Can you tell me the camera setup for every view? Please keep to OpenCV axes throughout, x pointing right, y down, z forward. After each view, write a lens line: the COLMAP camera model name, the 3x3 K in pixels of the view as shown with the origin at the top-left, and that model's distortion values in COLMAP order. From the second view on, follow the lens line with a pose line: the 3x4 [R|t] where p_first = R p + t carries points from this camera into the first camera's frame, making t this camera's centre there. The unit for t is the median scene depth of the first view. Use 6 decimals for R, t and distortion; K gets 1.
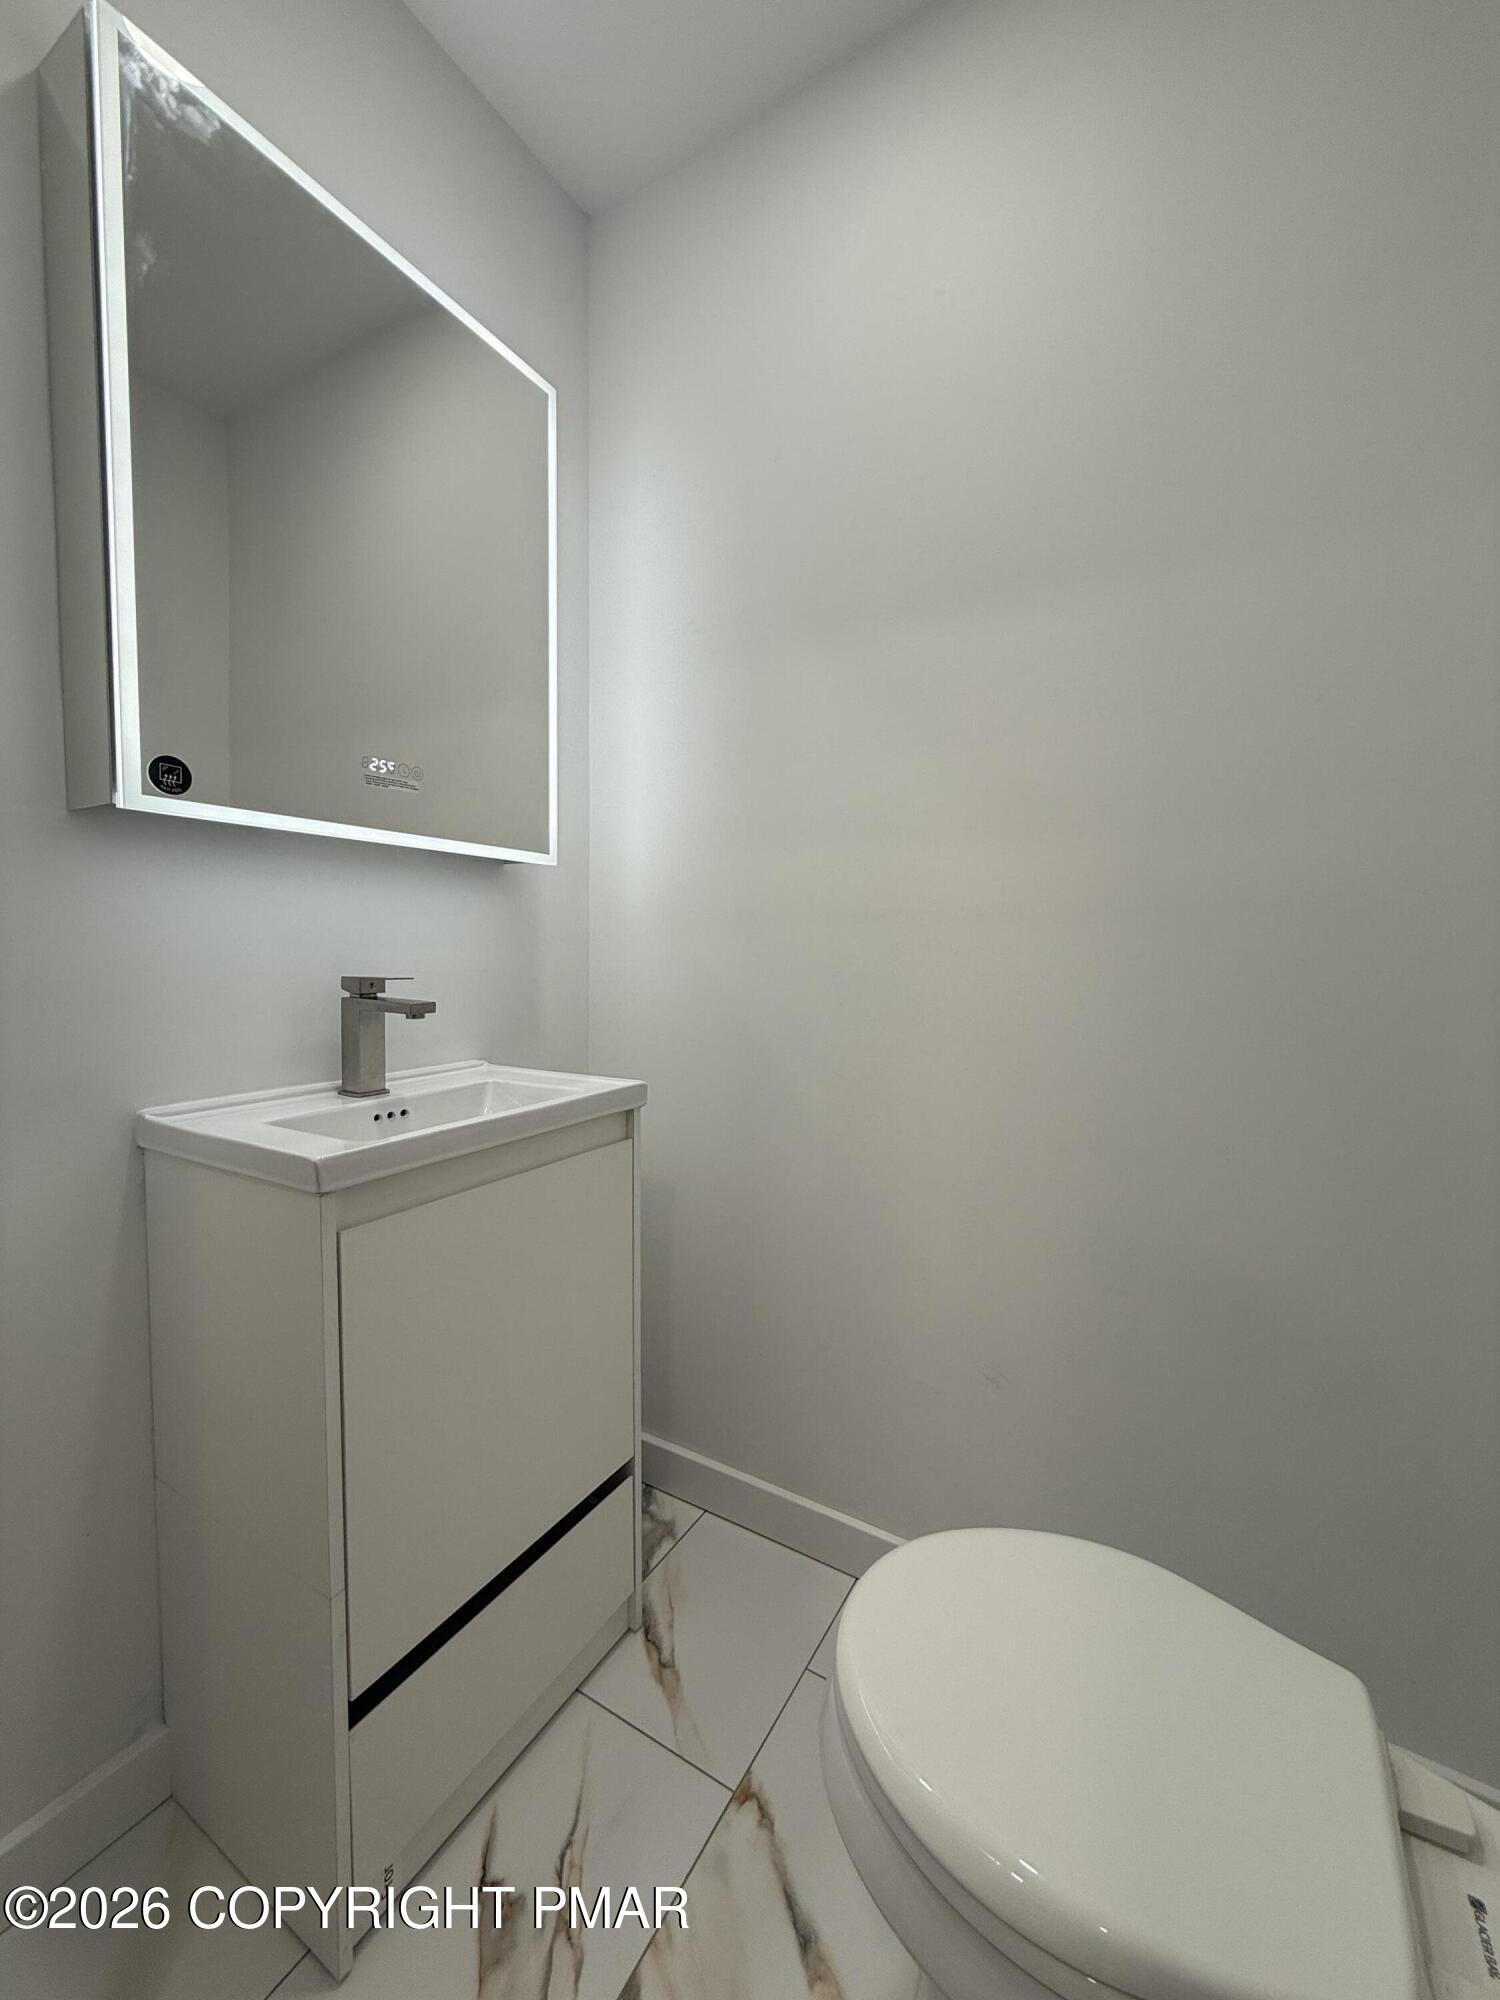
lens RADIAL K [[789.4, 0, 746.6], [0, 789.4, 996.5], [0, 0, 1]] dist [0.000927, -0.000259]
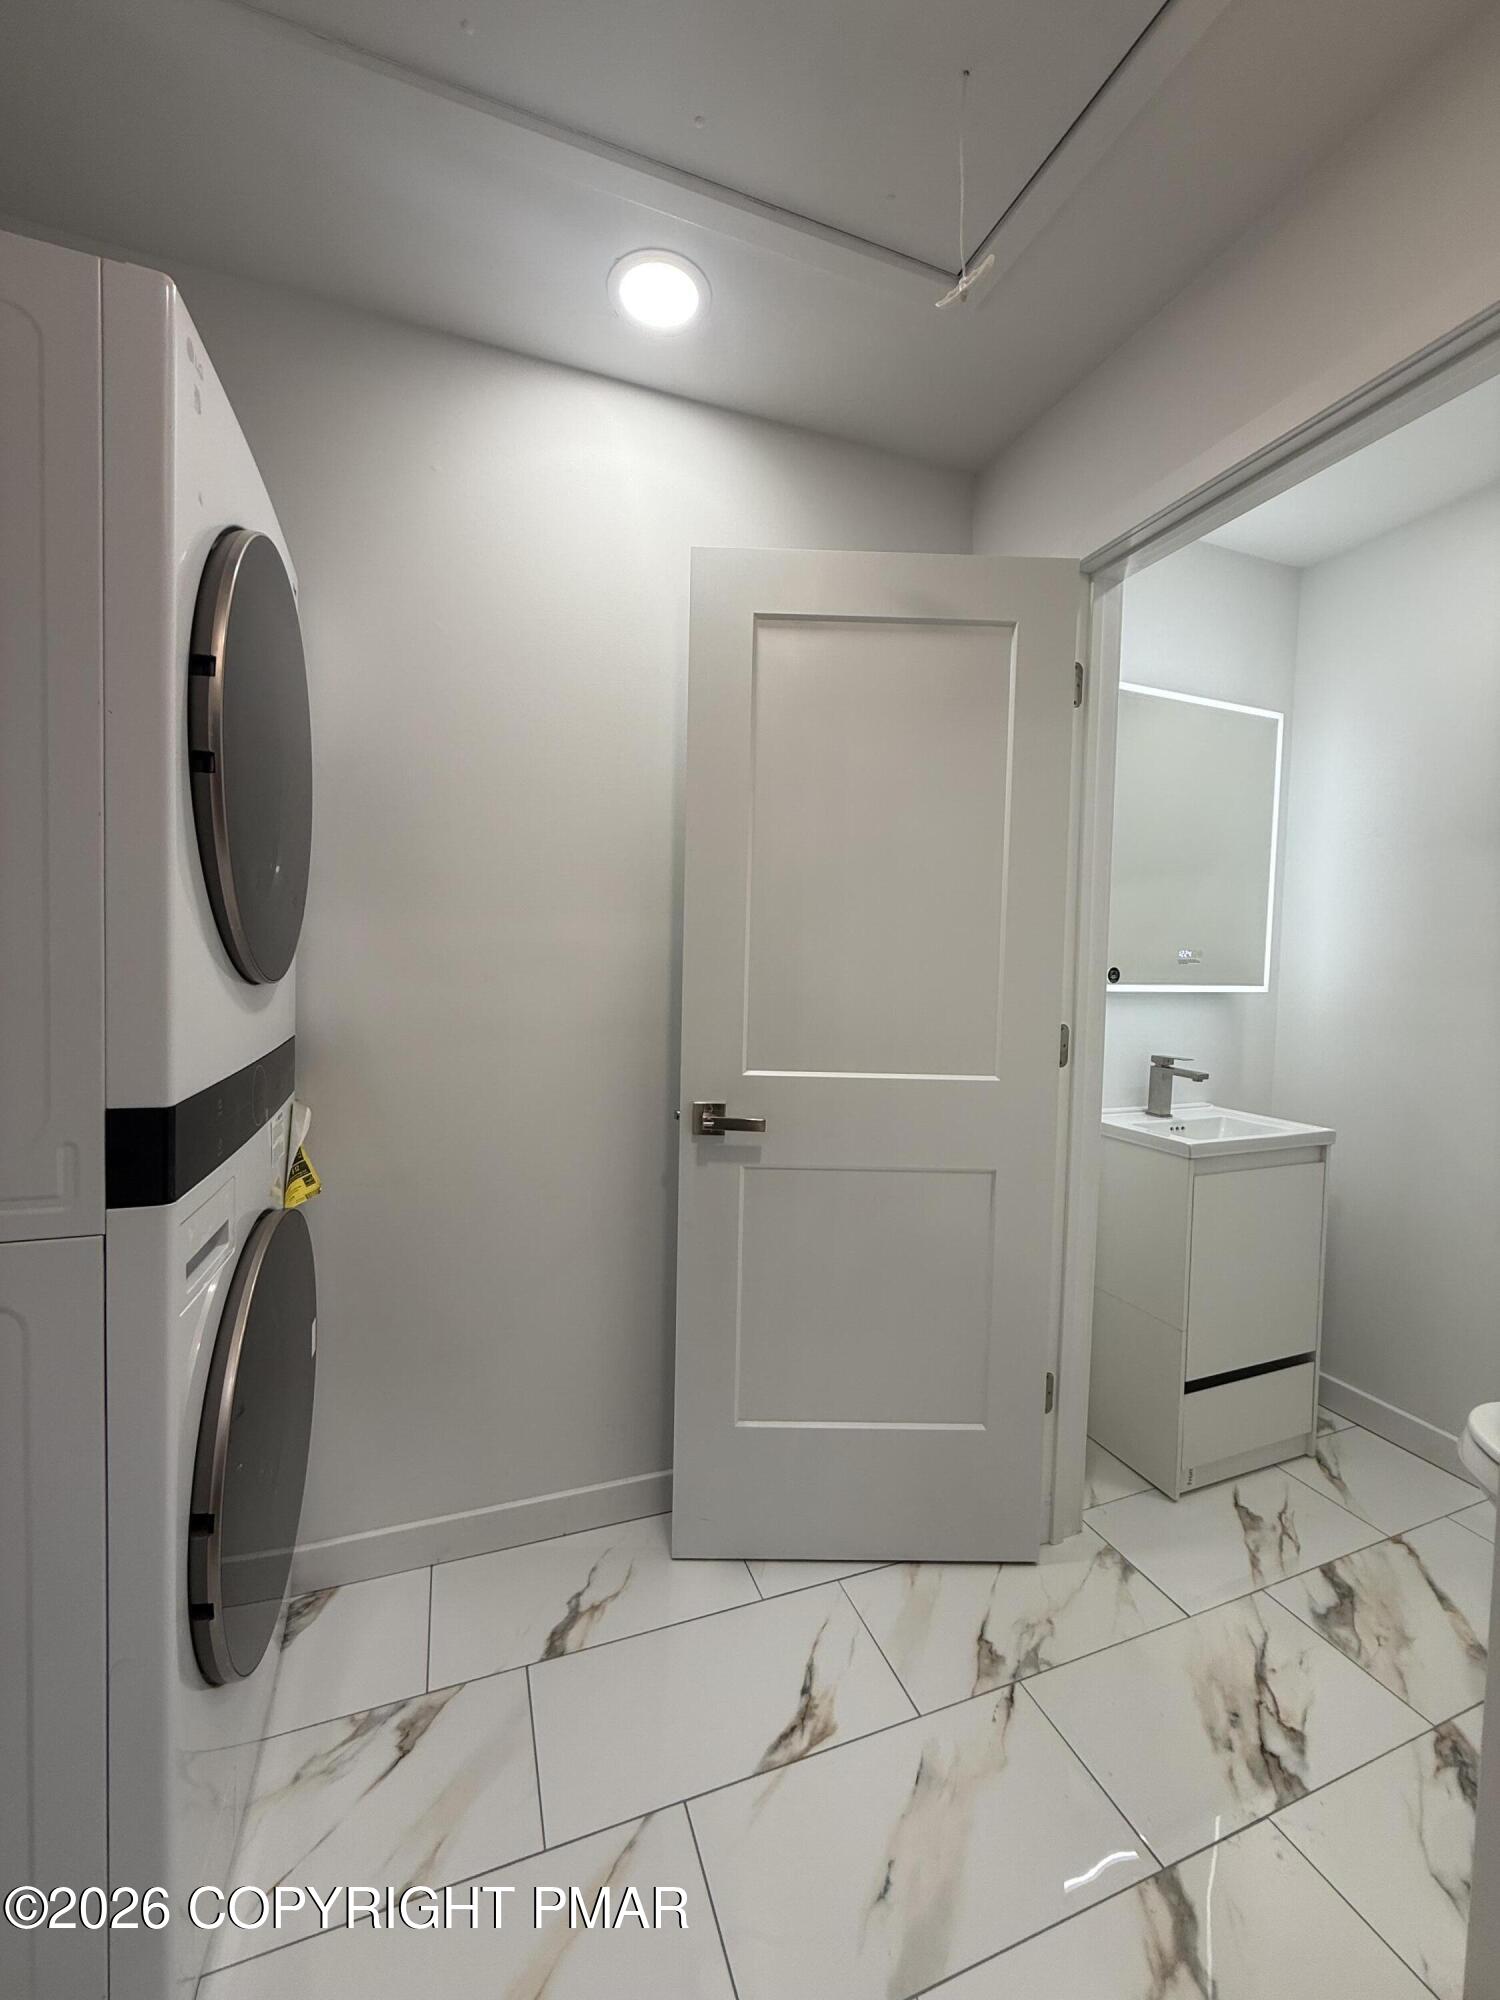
lens RADIAL K [[789.4, 0, 757.1], [0, 789.4, 989.6], [0, 0, 1]] dist [0.000927, -0.000259]
pose [[0.791197, 0.037143, -0.610433, -0.087328], [-0.054660, 0.998454, -0.010093, -0.110164], [0.609114, 0.041352, 0.792004, -1.124676]]
